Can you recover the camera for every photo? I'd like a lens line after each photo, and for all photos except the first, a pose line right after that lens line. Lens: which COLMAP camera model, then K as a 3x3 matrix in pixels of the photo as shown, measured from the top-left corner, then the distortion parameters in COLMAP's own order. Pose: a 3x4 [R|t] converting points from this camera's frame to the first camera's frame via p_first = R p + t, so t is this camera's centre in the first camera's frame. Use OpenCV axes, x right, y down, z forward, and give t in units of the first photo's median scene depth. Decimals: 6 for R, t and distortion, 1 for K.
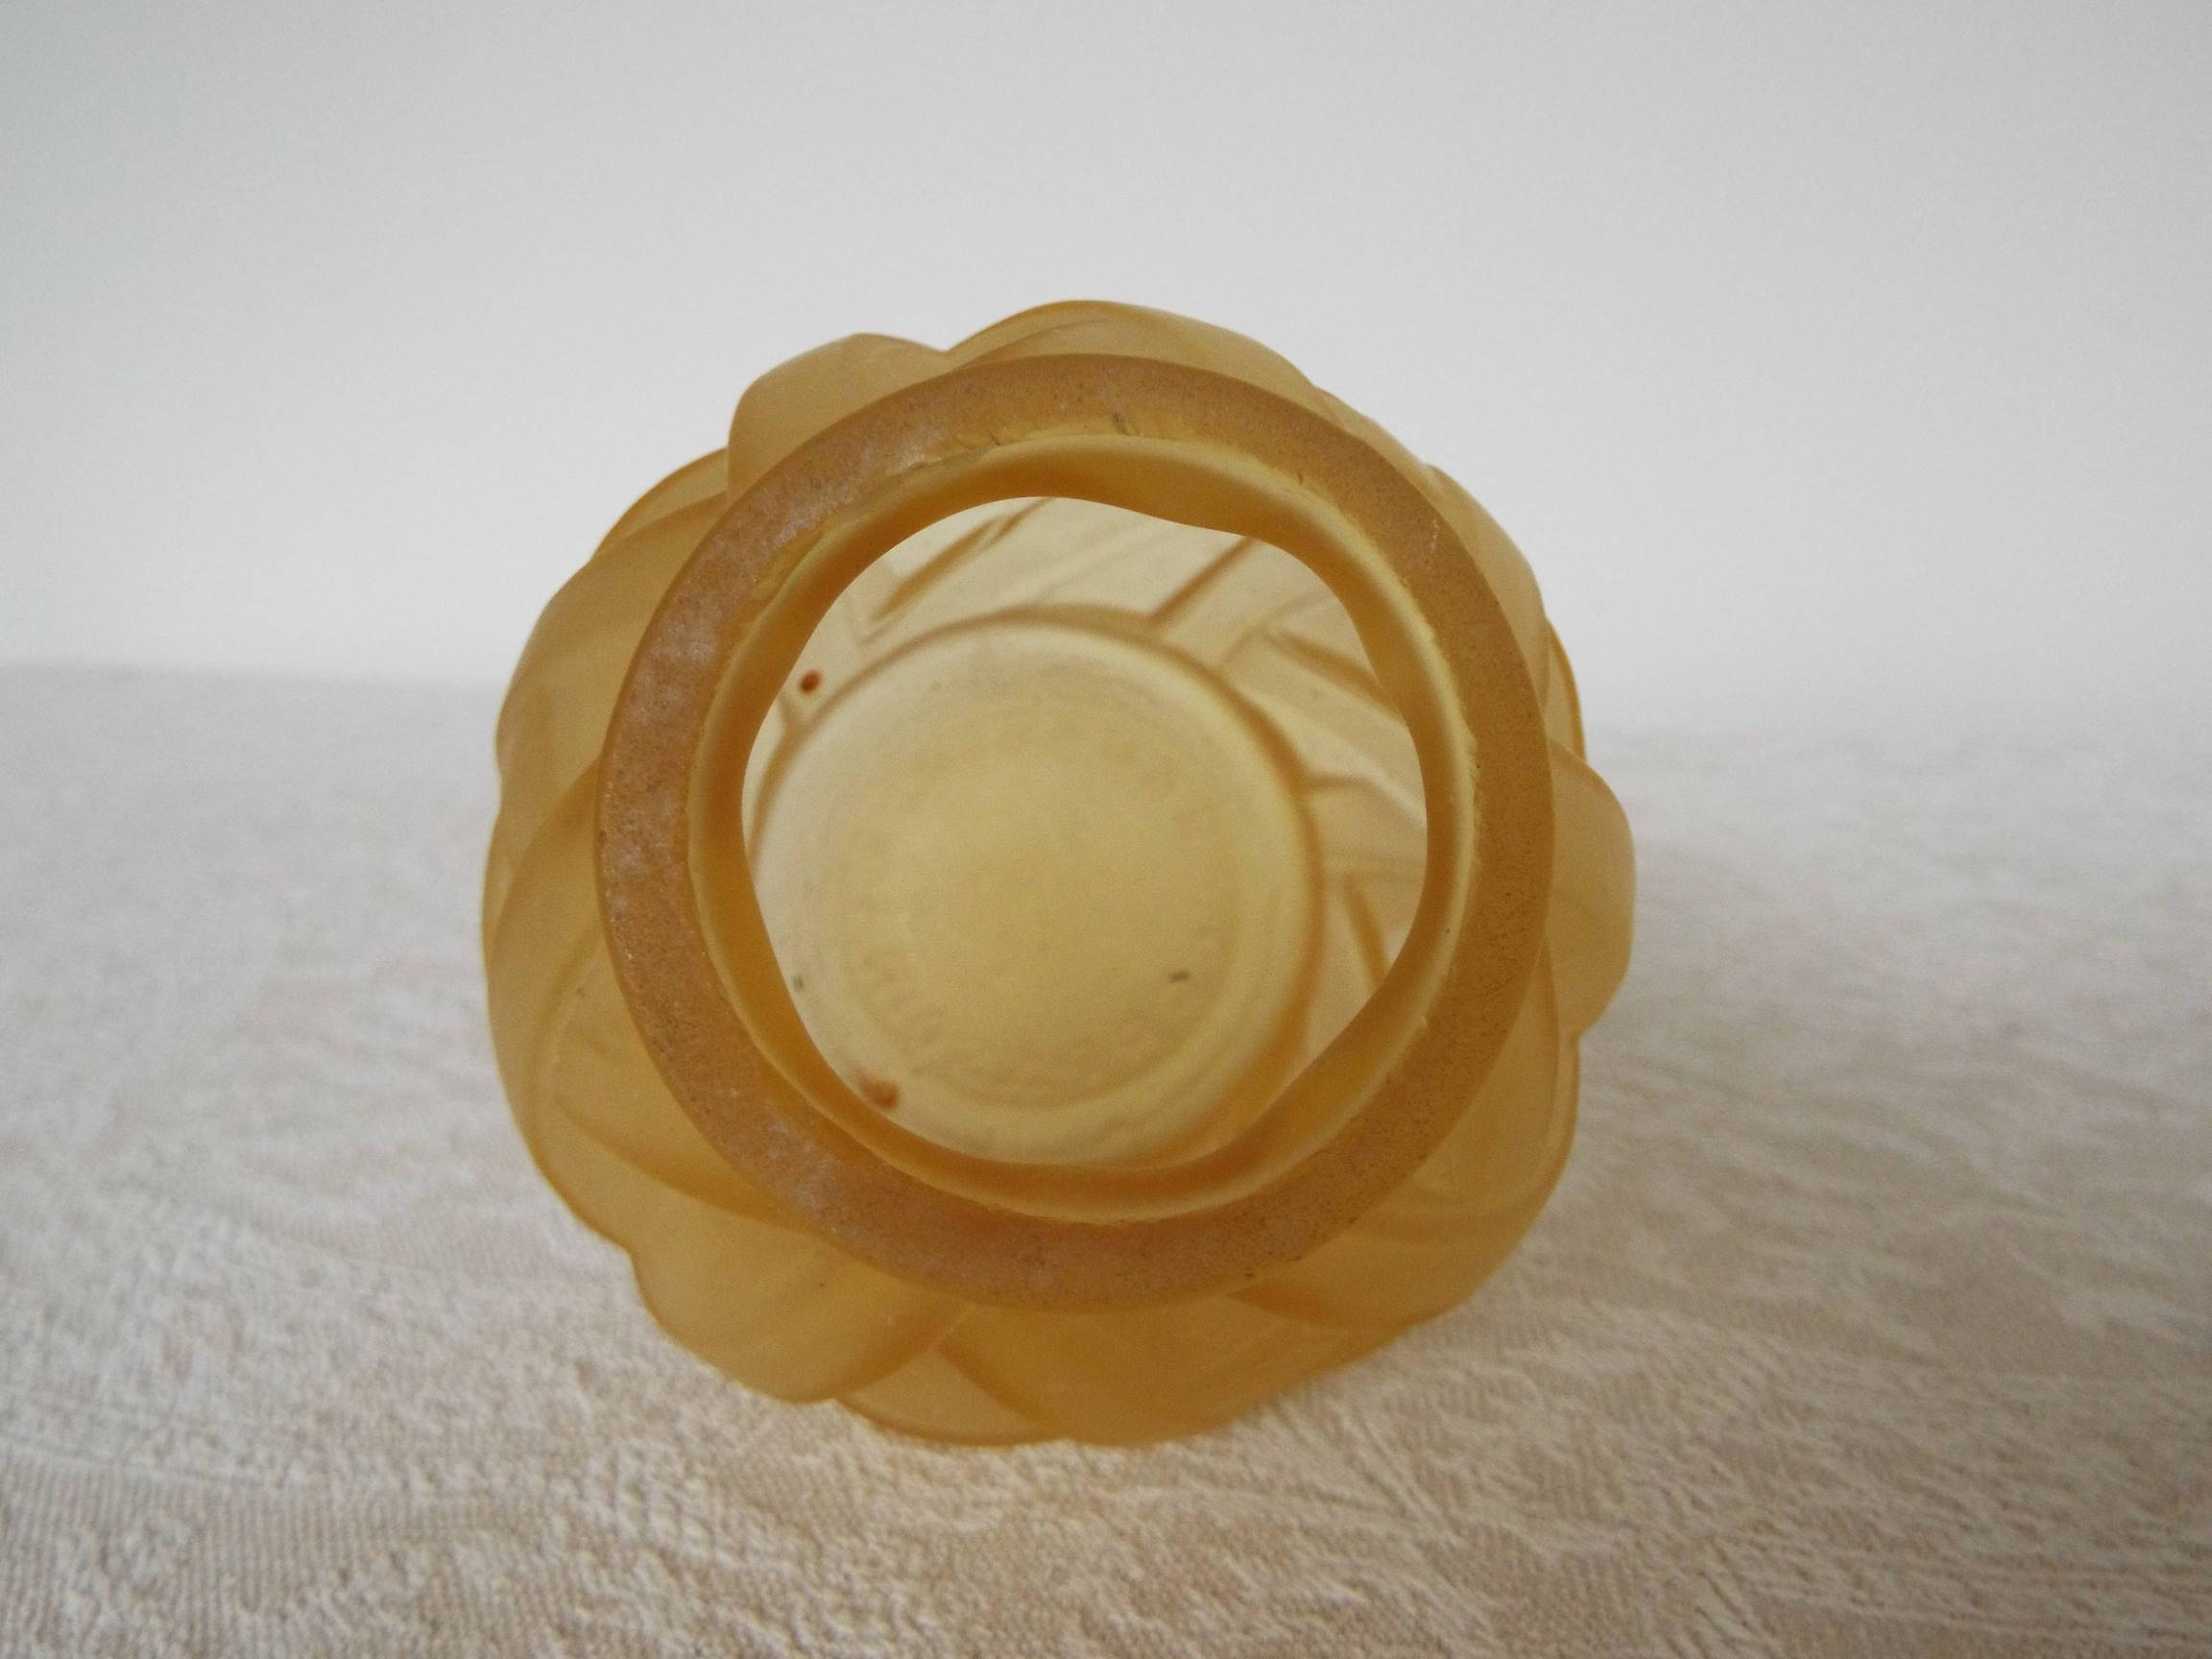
lens RADIAL K [[1560.4, 0, 1092.9], [0, 1560.4, 783.7], [0, 0, 1]] dist [0.003418, -0.020323]
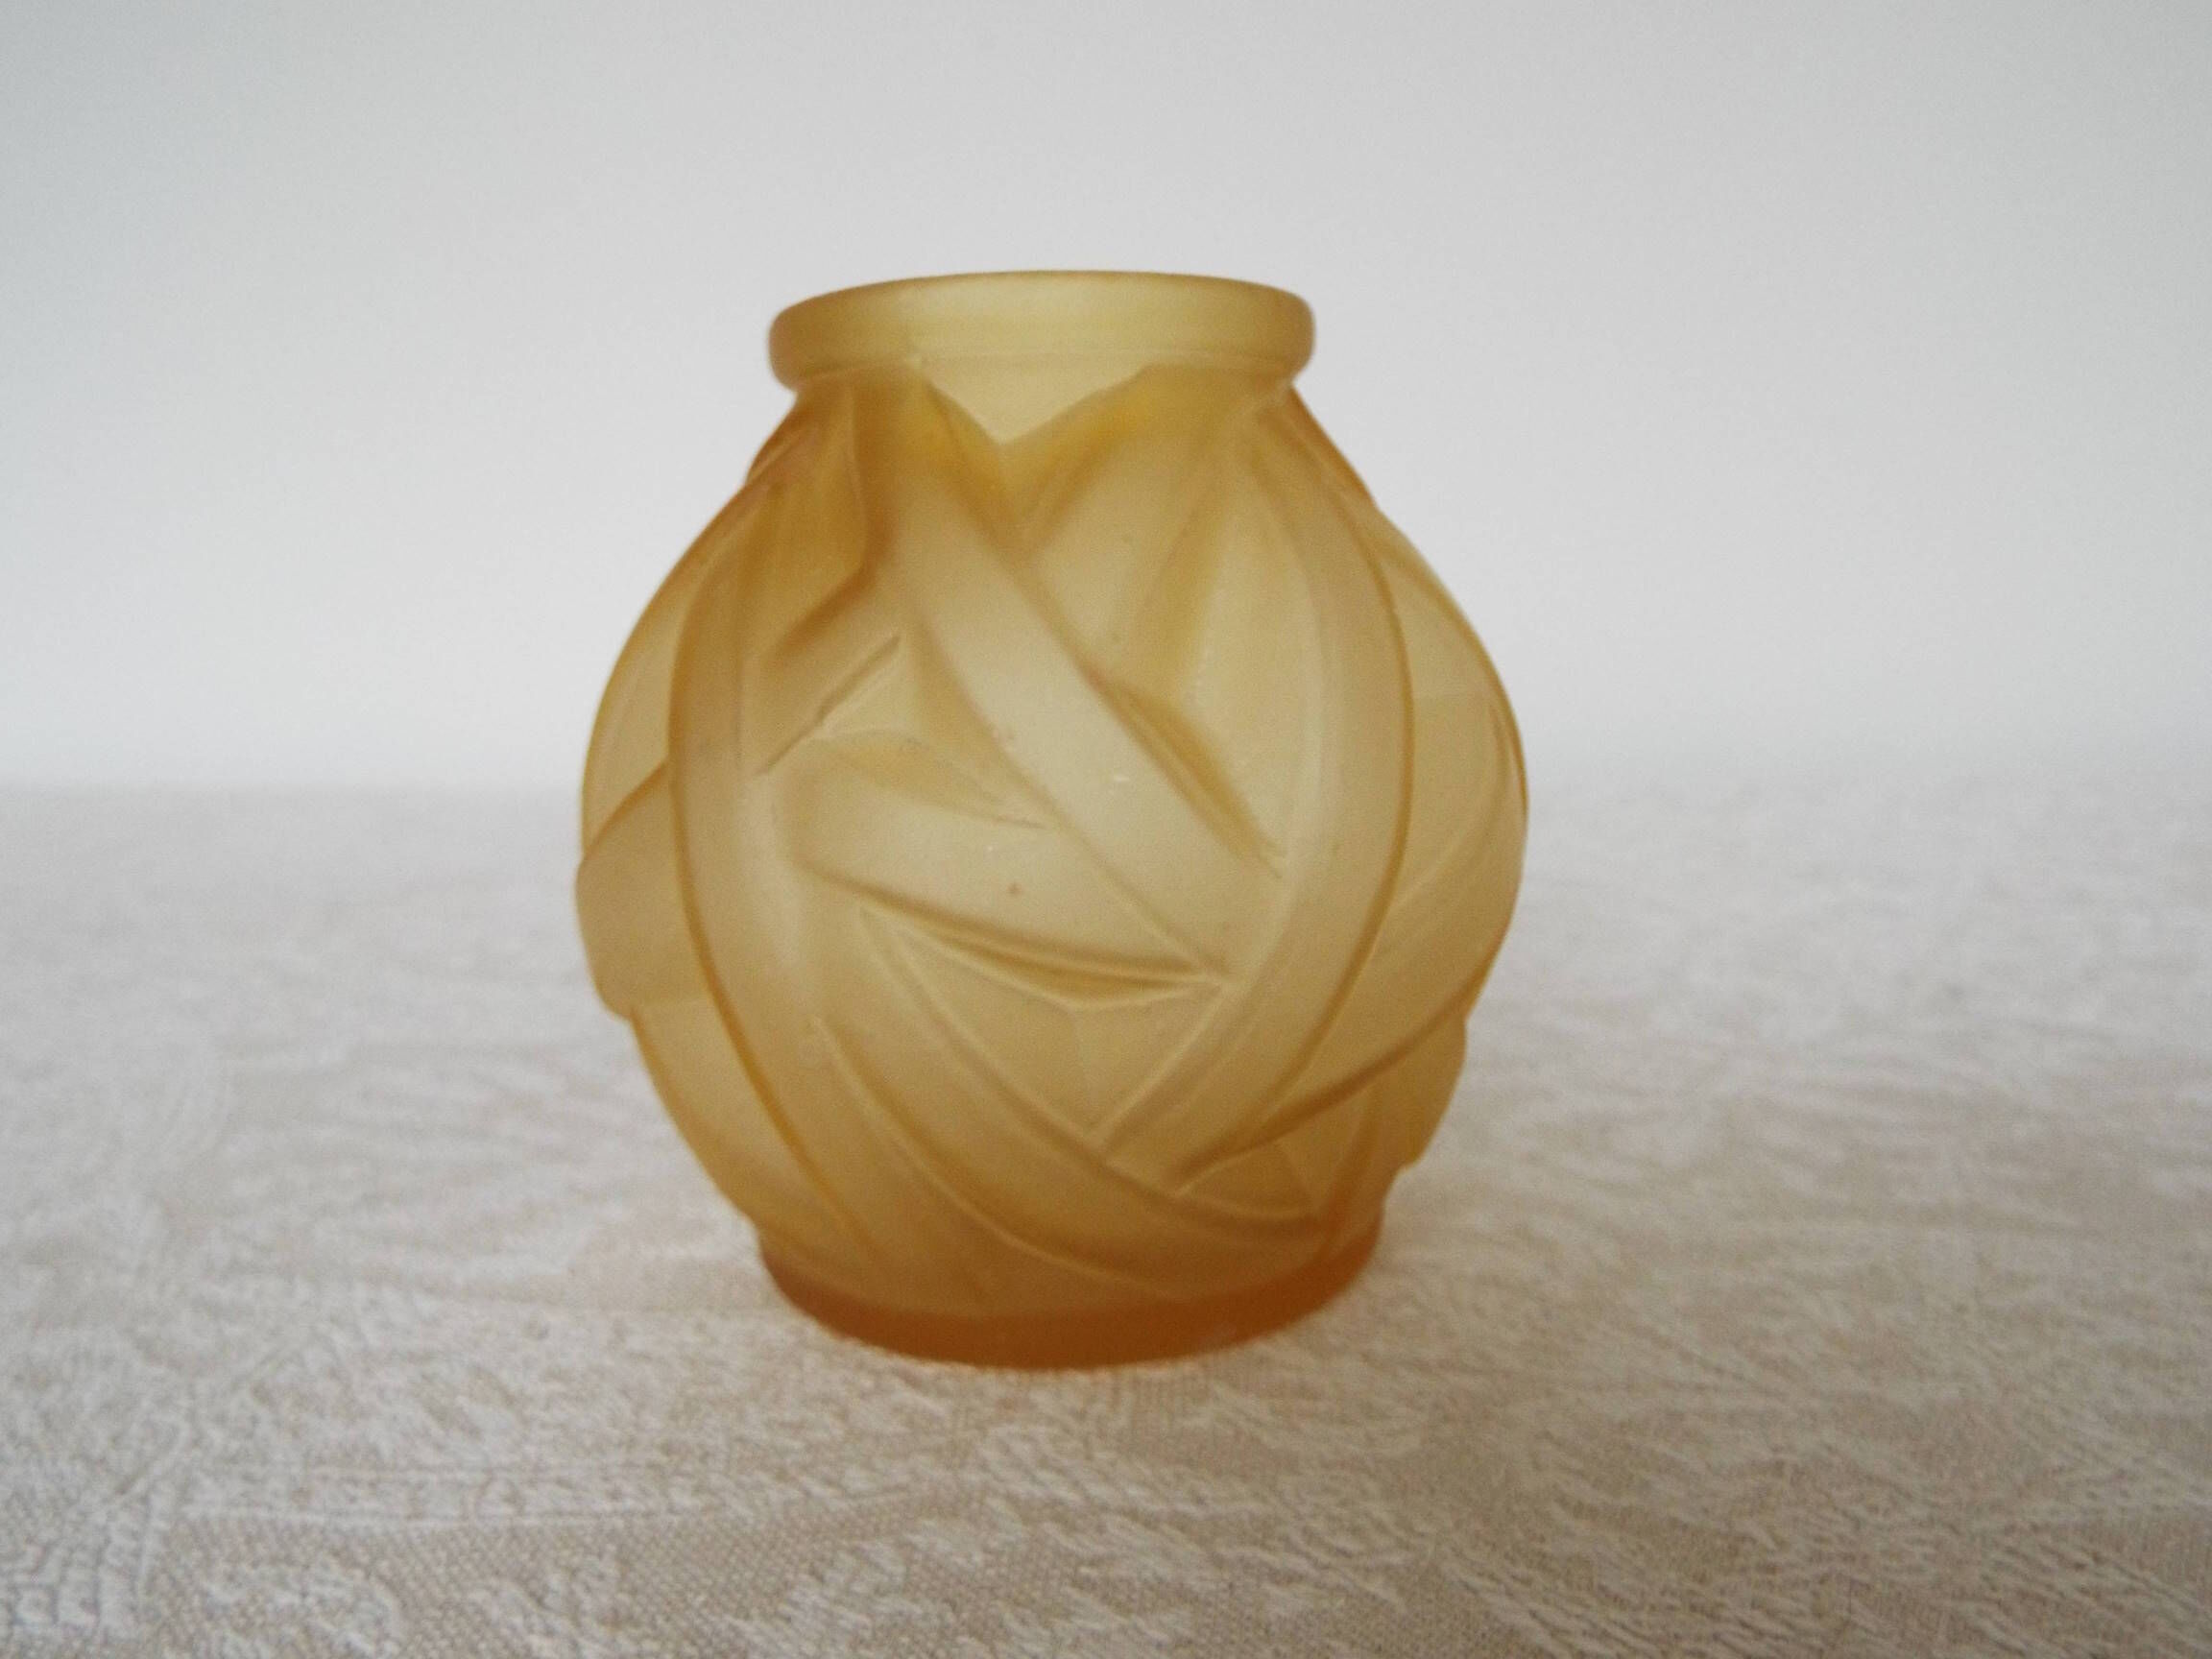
lens RADIAL K [[1560.4, 0, 1109.1], [0, 1560.4, 834.5], [0, 0, 1]] dist [0.003418, -0.020323]
pose [[0.978941, -0.040377, 0.200109, -0.361669], [0.045983, 0.998667, -0.023444, 0.058524], [-0.198896, 0.032152, 0.979493, -0.004888]]
